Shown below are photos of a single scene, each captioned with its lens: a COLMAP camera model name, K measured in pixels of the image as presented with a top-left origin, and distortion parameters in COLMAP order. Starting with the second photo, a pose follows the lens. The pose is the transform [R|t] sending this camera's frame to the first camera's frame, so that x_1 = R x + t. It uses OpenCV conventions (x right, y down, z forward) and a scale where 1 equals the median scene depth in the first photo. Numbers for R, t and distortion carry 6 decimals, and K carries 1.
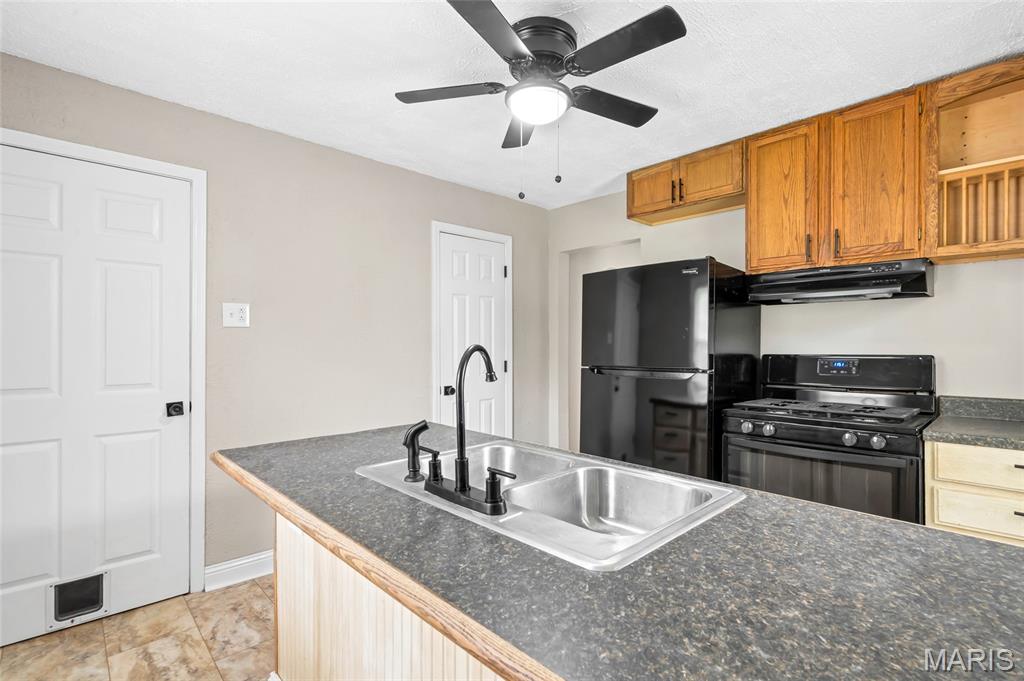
lens RADIAL K [[475.5, 0, 509.0], [0, 475.5, 347.5], [0, 0, 1]] dist [0.003094, 0.000083]
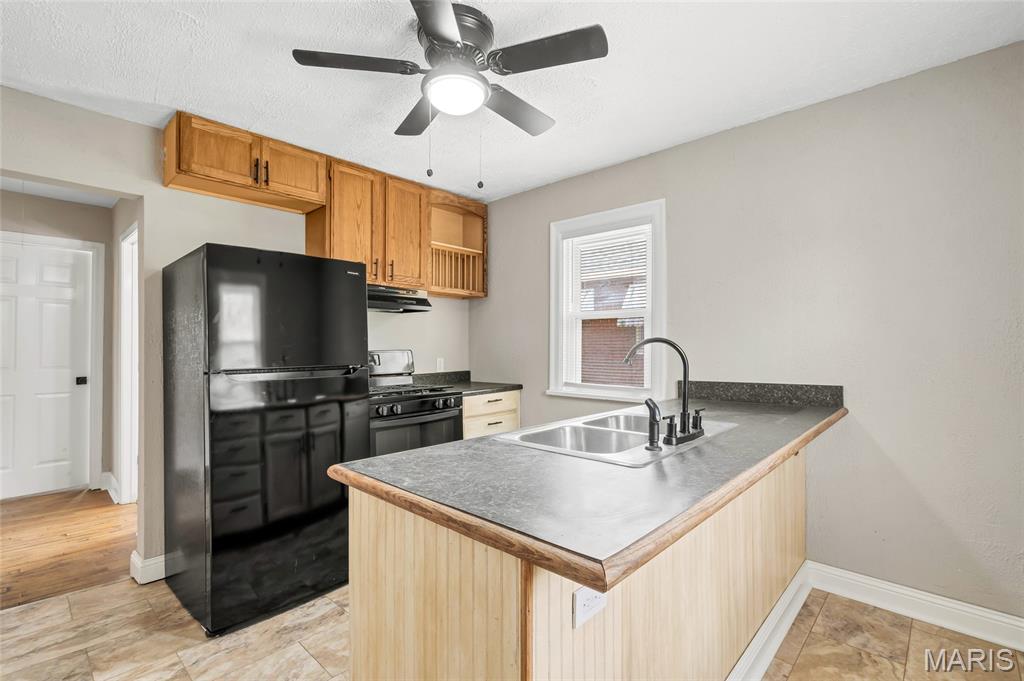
lens RADIAL K [[475.5, 0, 511.5], [0, 475.5, 346.7], [0, 0, 1]] dist [0.003094, 0.000083]
pose [[-0.052288, -0.003476, 0.998626, -0.671825], [0.006718, 0.999970, 0.003832, 0.001479], [-0.998609, 0.006910, -0.052263, 0.673477]]
